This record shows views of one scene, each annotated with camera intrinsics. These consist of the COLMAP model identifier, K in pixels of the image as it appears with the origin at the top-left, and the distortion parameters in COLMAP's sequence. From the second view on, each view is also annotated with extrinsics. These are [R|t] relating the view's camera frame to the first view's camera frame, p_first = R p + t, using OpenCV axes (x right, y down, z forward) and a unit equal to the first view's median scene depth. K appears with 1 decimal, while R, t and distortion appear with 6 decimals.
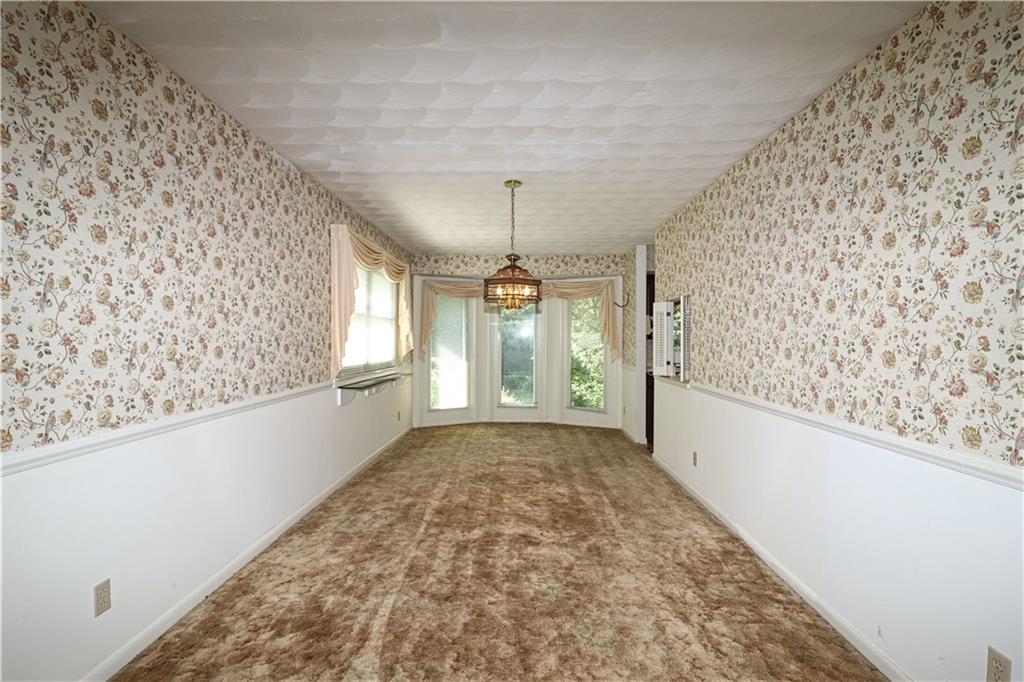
lens RADIAL K [[483.7, 0, 503.1], [0, 483.7, 341.8], [0, 0, 1]] dist [0.002700, -0.013607]
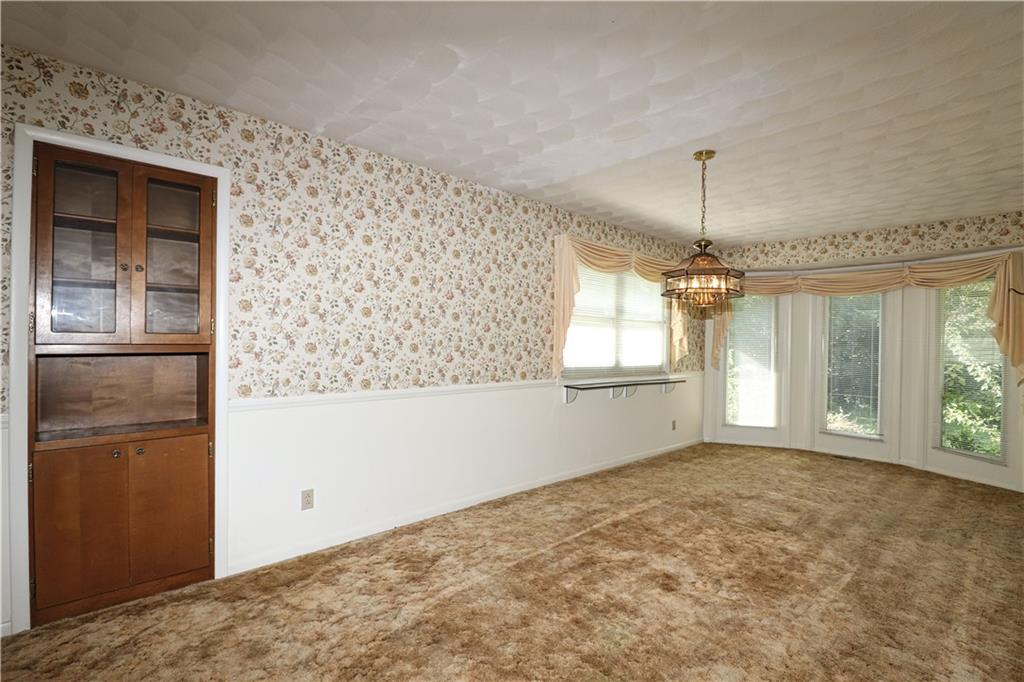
lens RADIAL K [[483.7, 0, 503.1], [0, 483.7, 341.8], [0, 0, 1]] dist [0.002700, -0.013607]
pose [[0.689192, 0.008711, -0.724526, 0.387668], [-0.018802, 0.999806, -0.005864, 0.005686], [0.724335, 0.017664, 0.689222, 0.182879]]
